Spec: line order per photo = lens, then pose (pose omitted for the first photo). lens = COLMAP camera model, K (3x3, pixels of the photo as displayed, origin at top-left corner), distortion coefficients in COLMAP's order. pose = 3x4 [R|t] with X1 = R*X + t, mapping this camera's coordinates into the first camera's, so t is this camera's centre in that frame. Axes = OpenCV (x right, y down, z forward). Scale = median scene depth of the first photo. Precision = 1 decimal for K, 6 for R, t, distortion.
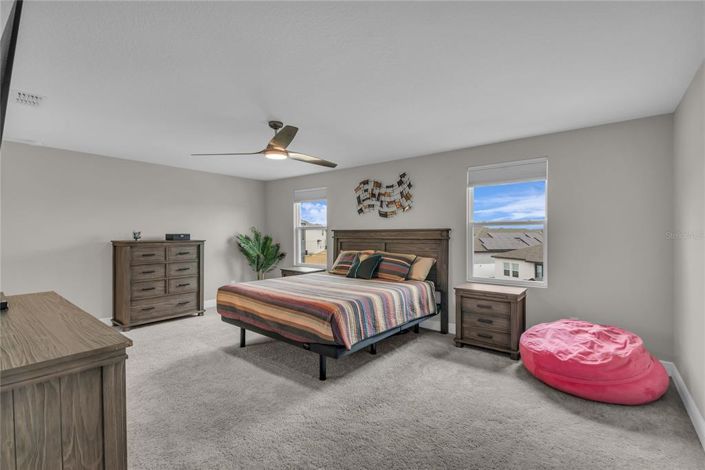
lens RADIAL K [[313.8, 0, 351.6], [0, 313.8, 231.9], [0, 0, 1]] dist [0.003206, 0.000116]
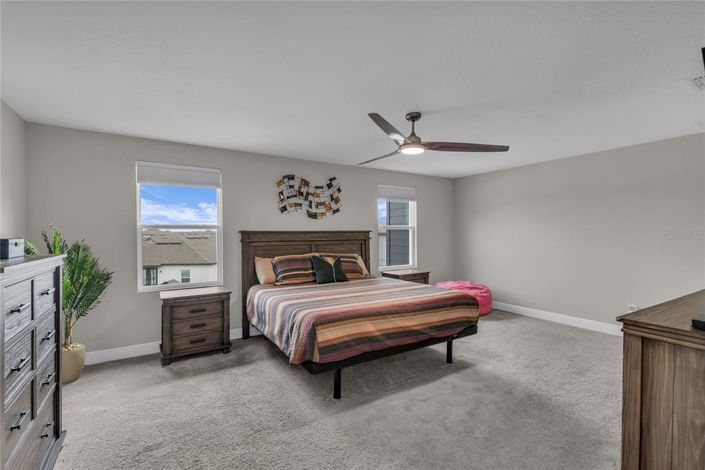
lens RADIAL K [[313.8, 0, 331.9], [0, 313.8, 243.9], [0, 0, 1]] dist [0.003206, 0.000116]
pose [[0.352989, -0.027016, 0.935237, -0.773050], [0.003183, 0.999612, 0.027674, 0.005965], [-0.935622, -0.006792, 0.352938, 0.597649]]
